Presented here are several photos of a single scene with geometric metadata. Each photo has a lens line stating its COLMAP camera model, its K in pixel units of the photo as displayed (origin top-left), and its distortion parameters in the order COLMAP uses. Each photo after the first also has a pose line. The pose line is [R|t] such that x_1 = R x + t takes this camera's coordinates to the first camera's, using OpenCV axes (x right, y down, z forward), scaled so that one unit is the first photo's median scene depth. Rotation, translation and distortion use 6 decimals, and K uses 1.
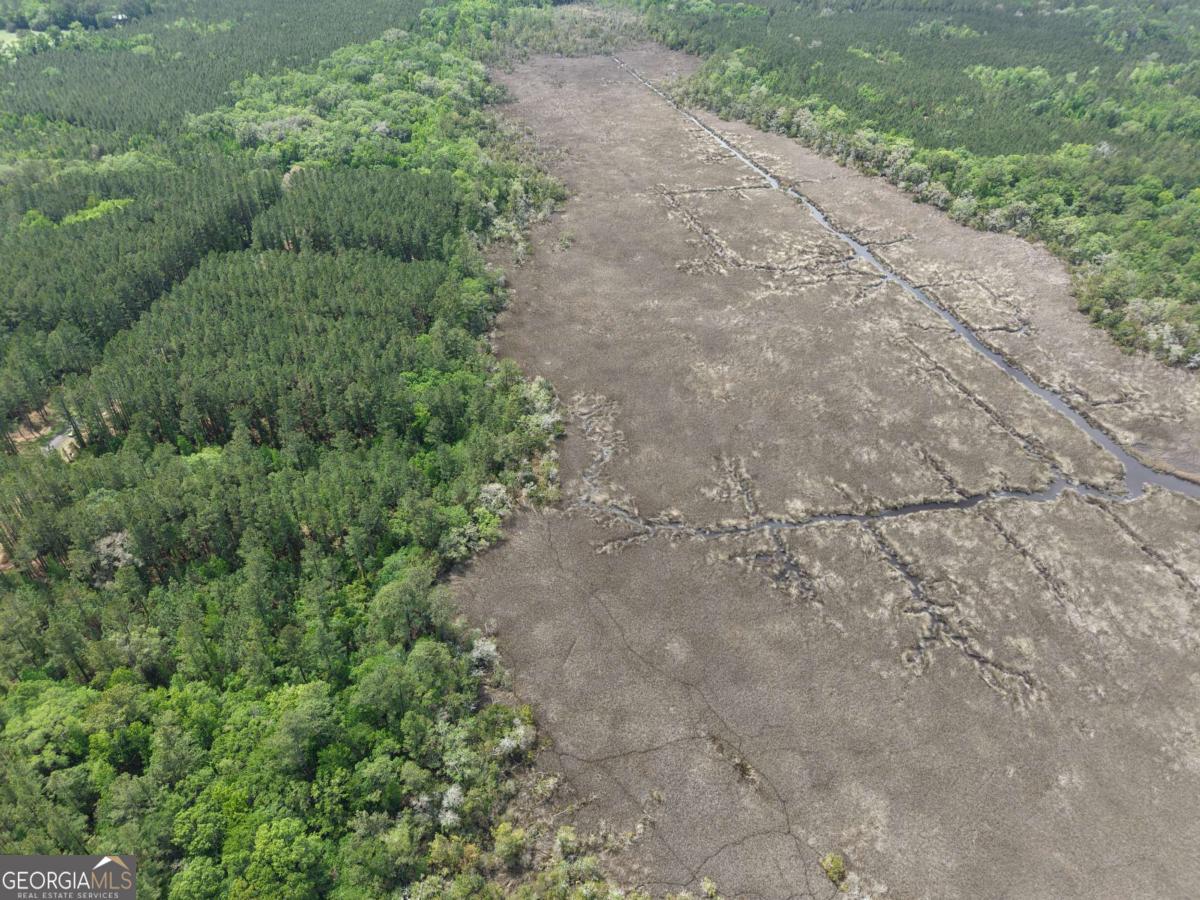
lens RADIAL K [[802.1, 0, 600.0], [0, 802.1, 450.0], [0, 0, 1]] dist [0.020893, -0.019033]
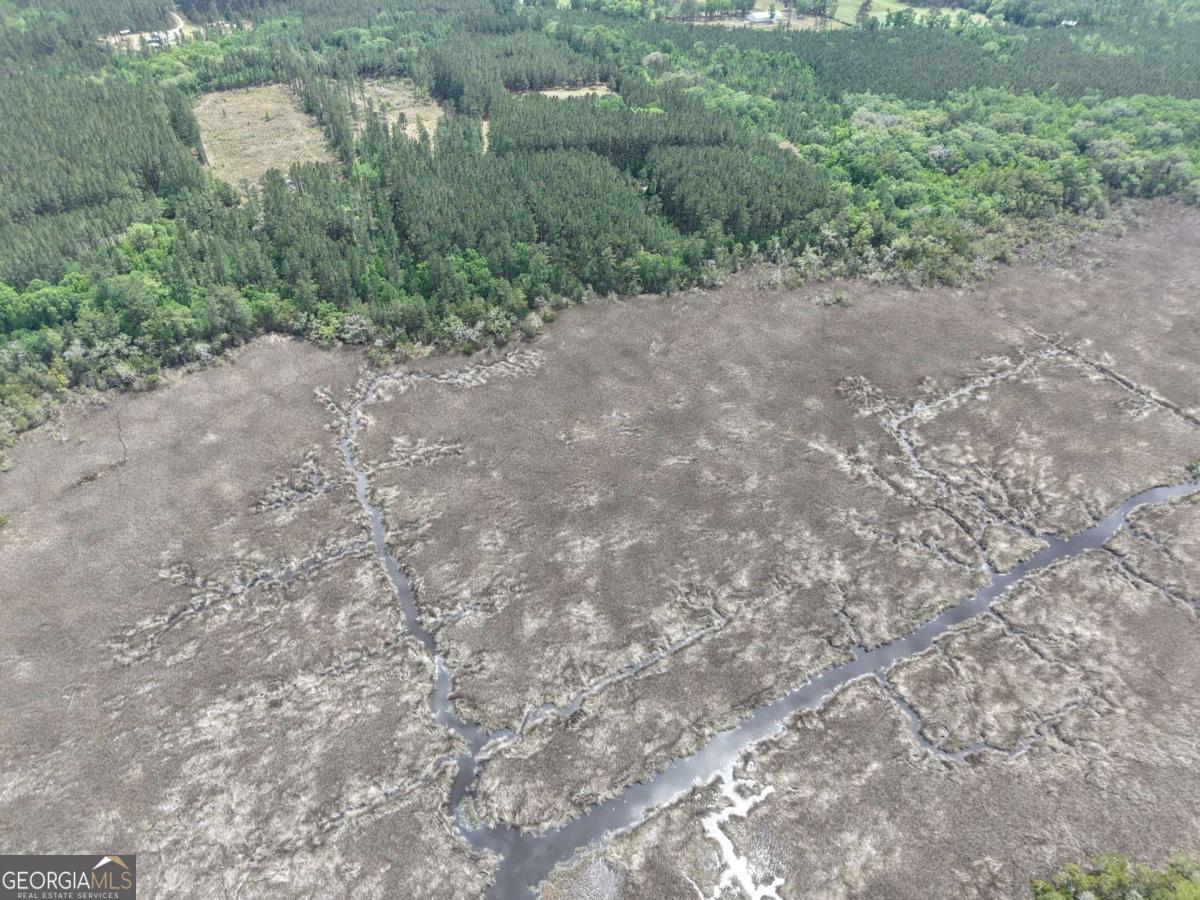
lens RADIAL K [[802.1, 0, 600.0], [0, 802.1, 450.0], [0, 0, 1]] dist [0.020893, -0.019033]
pose [[0.255024, 0.586471, -0.768774, 0.772454], [-0.600423, 0.719256, 0.349519, -0.349095], [0.757928, 0.372454, 0.535559, 0.479289]]
